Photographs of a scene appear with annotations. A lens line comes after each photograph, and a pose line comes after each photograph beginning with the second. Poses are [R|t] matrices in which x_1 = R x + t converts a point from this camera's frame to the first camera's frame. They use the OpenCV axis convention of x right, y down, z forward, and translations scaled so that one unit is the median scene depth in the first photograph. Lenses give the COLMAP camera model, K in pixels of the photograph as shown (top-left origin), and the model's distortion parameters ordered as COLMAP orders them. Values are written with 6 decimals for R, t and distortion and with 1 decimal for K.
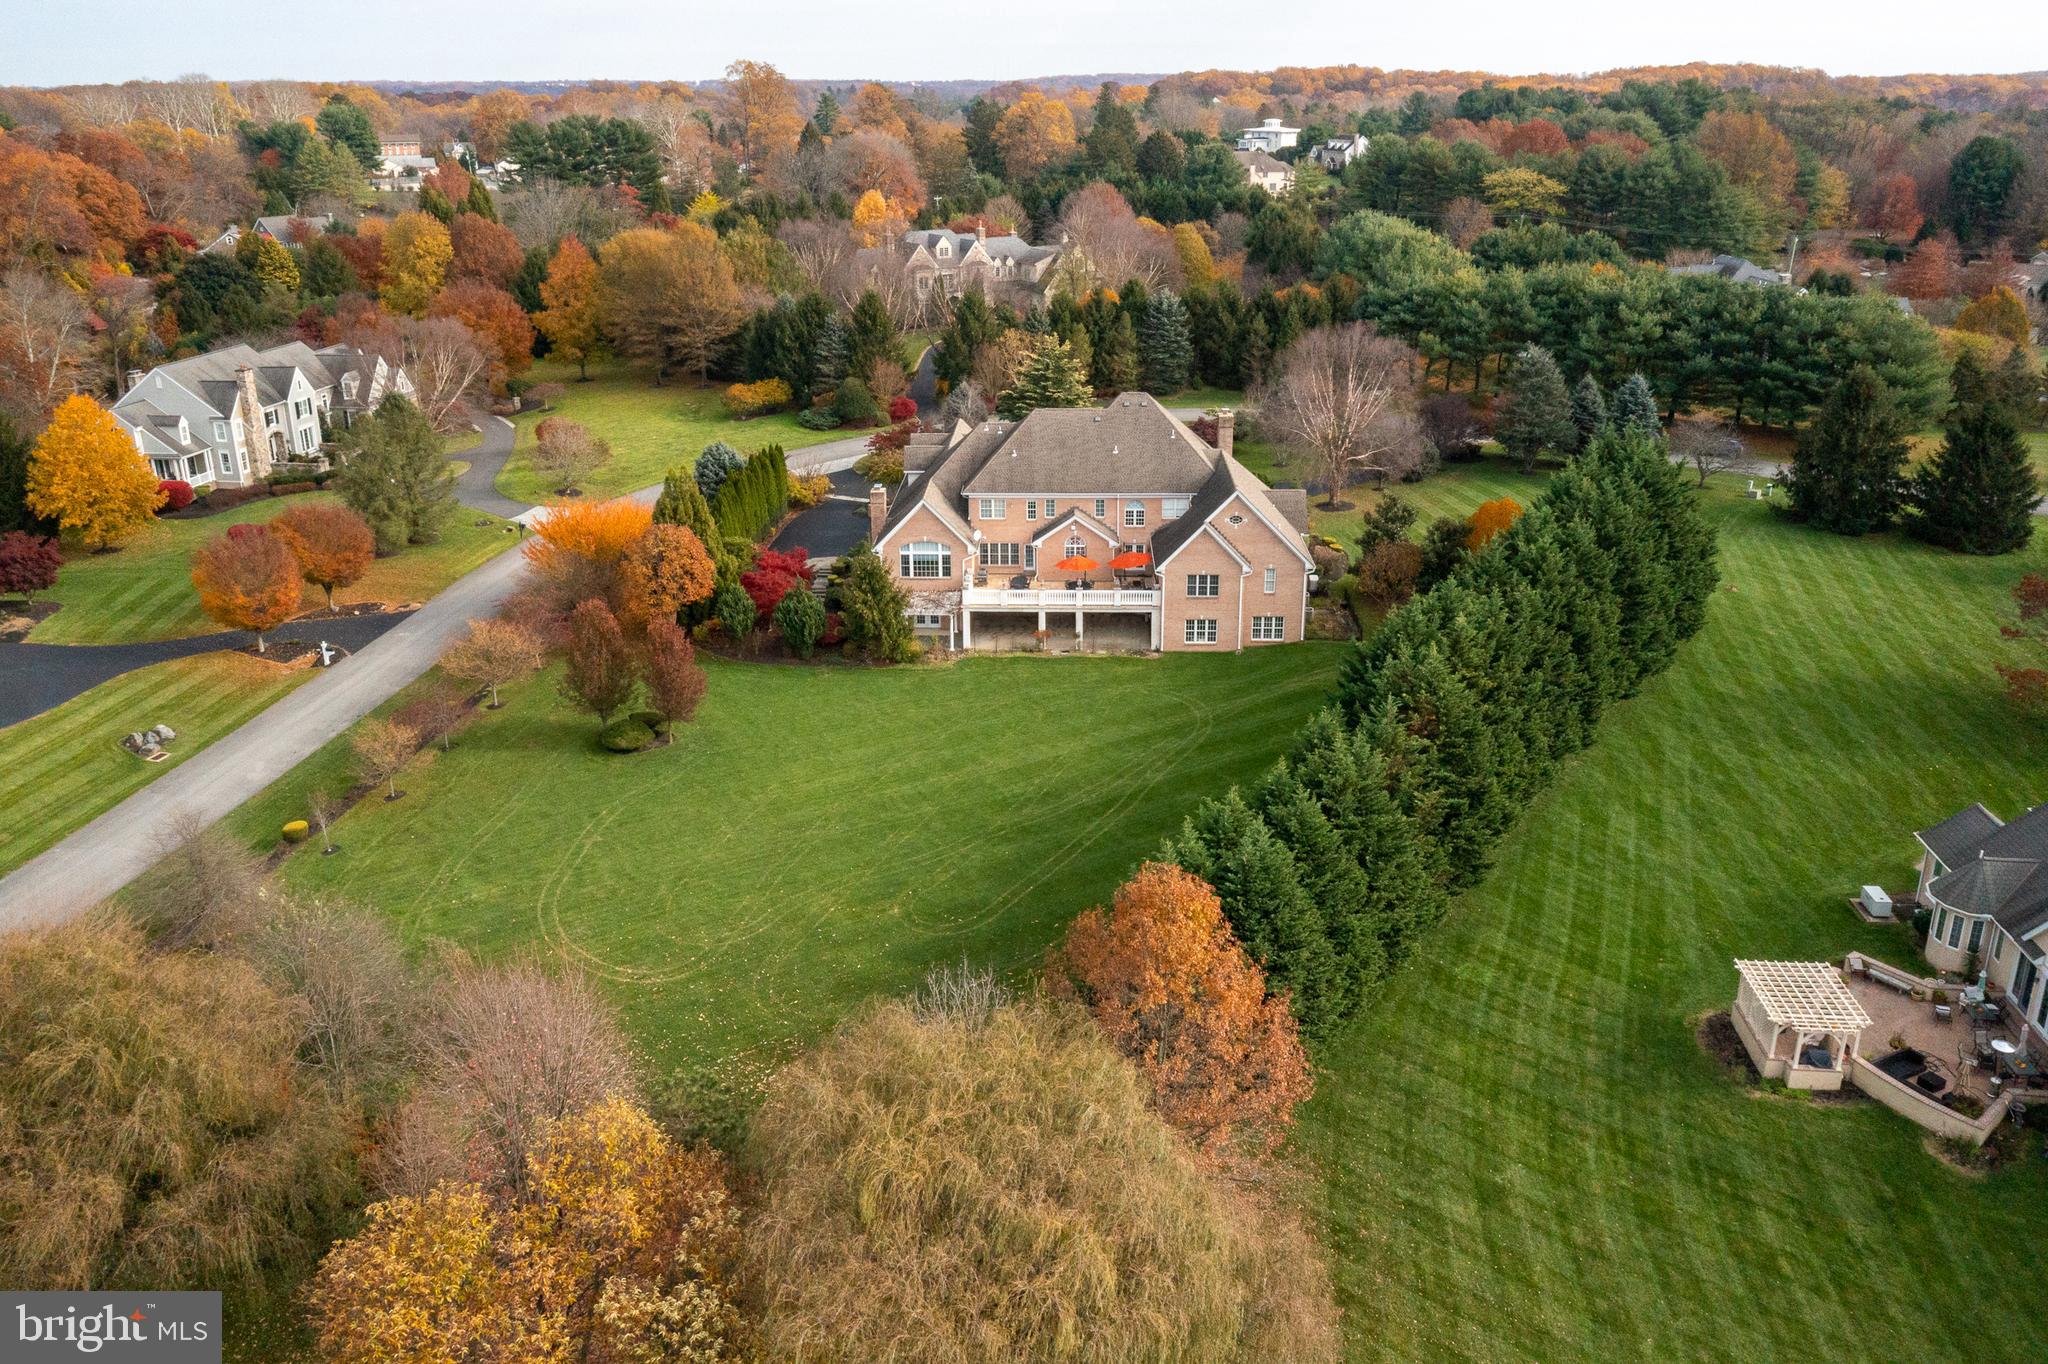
lens RADIAL K [[1632.2, 0, 1020.4], [0, 1632.2, 683.2], [0, 0, 1]] dist [0.007881, 0.029697]
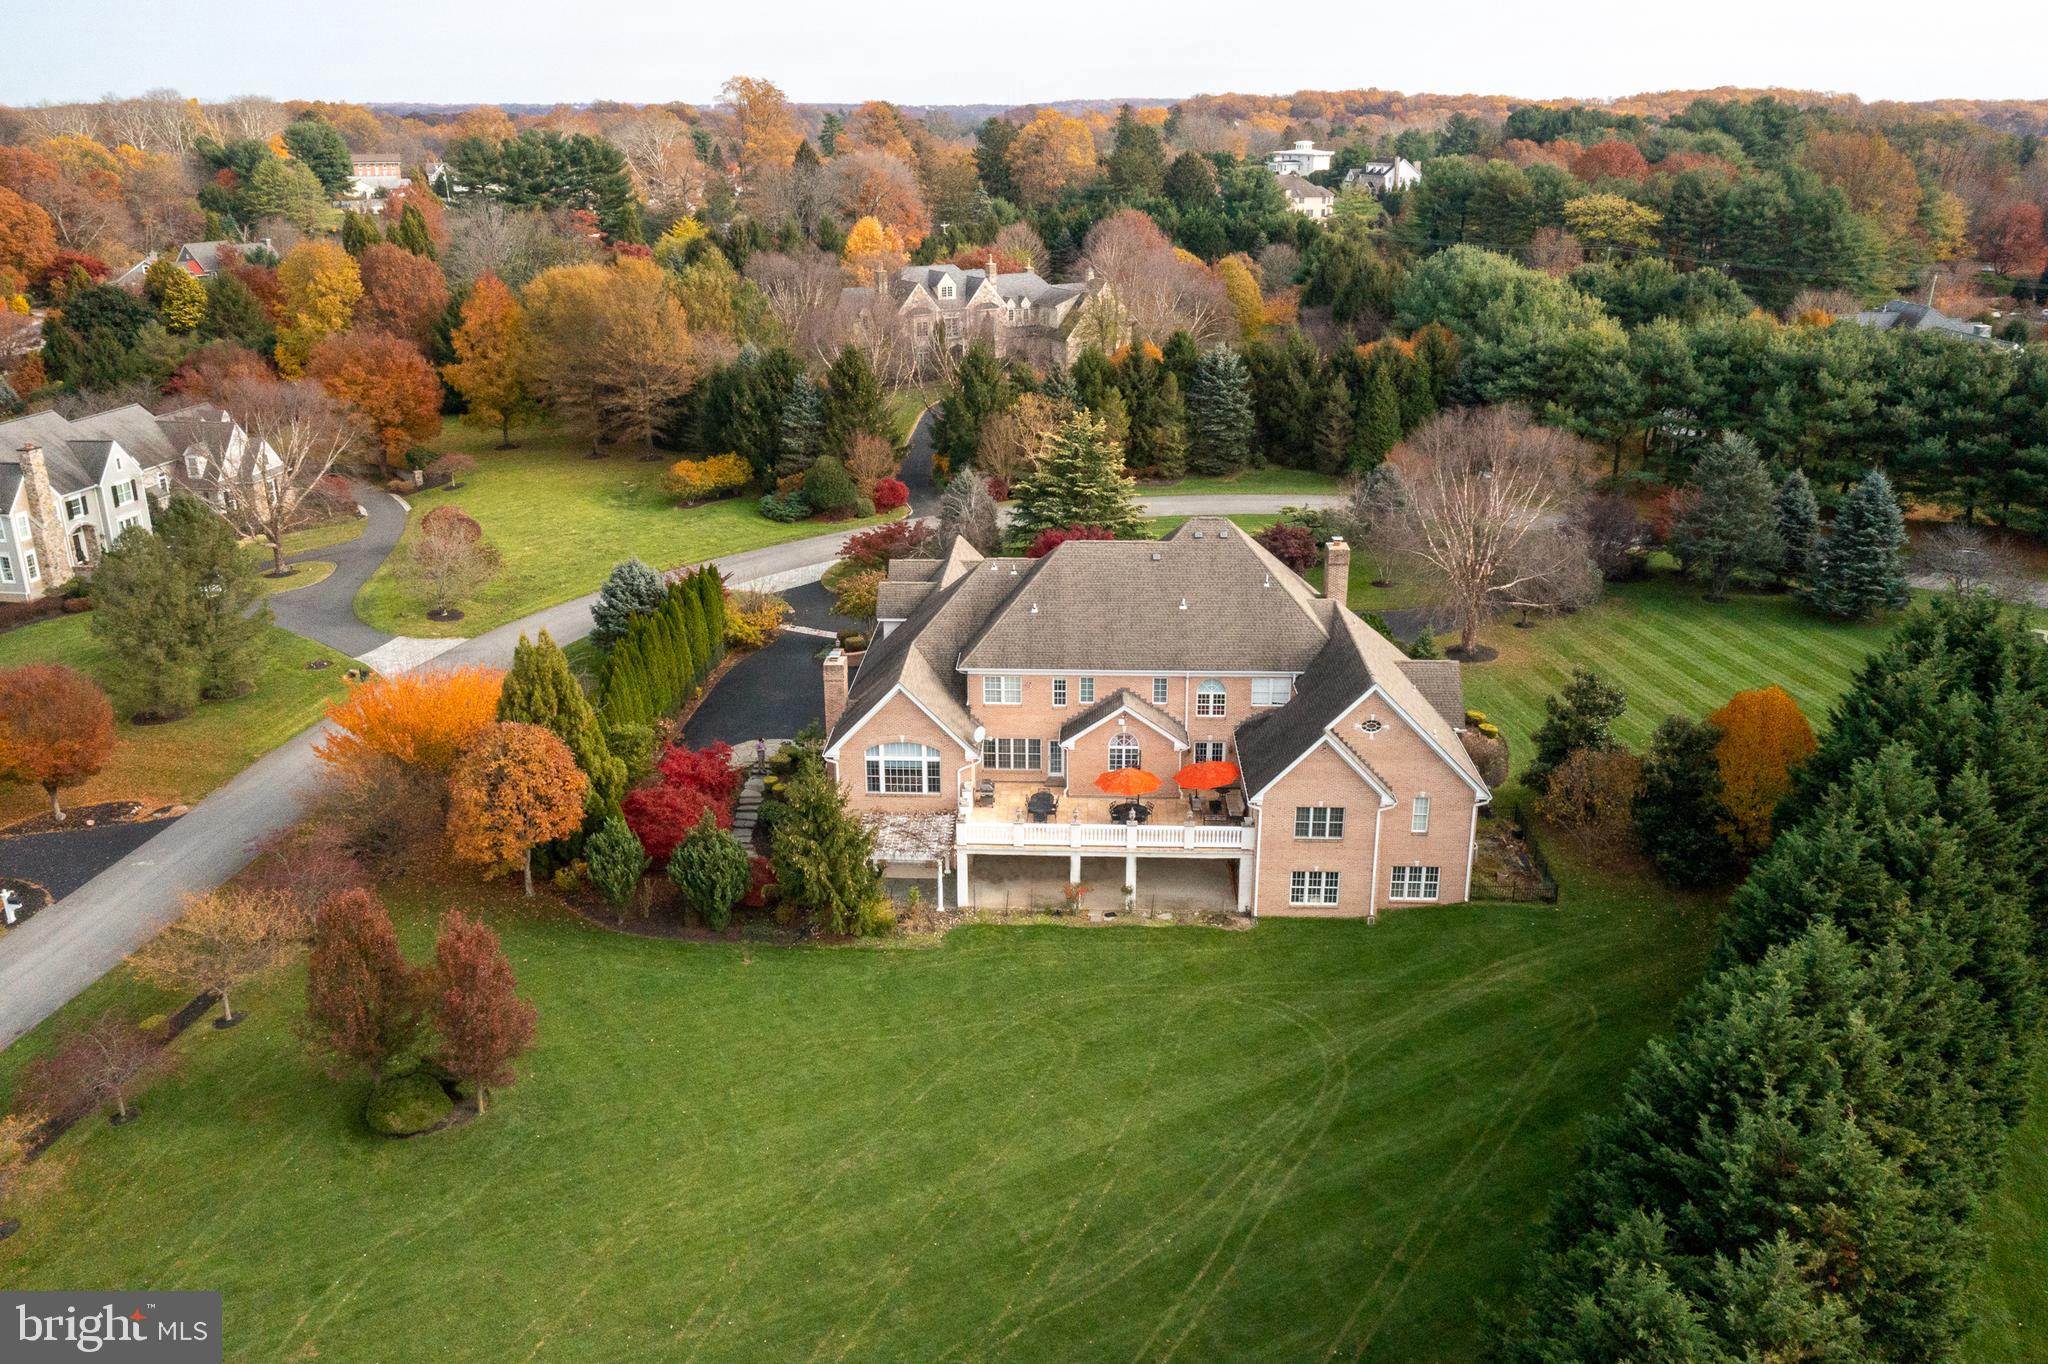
lens RADIAL K [[1632.2, 0, 1023.6], [0, 1632.2, 687.8], [0, 0, 1]] dist [0.007881, 0.029697]
pose [[0.999977, 0.005044, -0.004586, -0.003558], [-0.005093, 0.999929, -0.010726, -0.071812], [0.004531, 0.010750, 0.999932, 0.227506]]
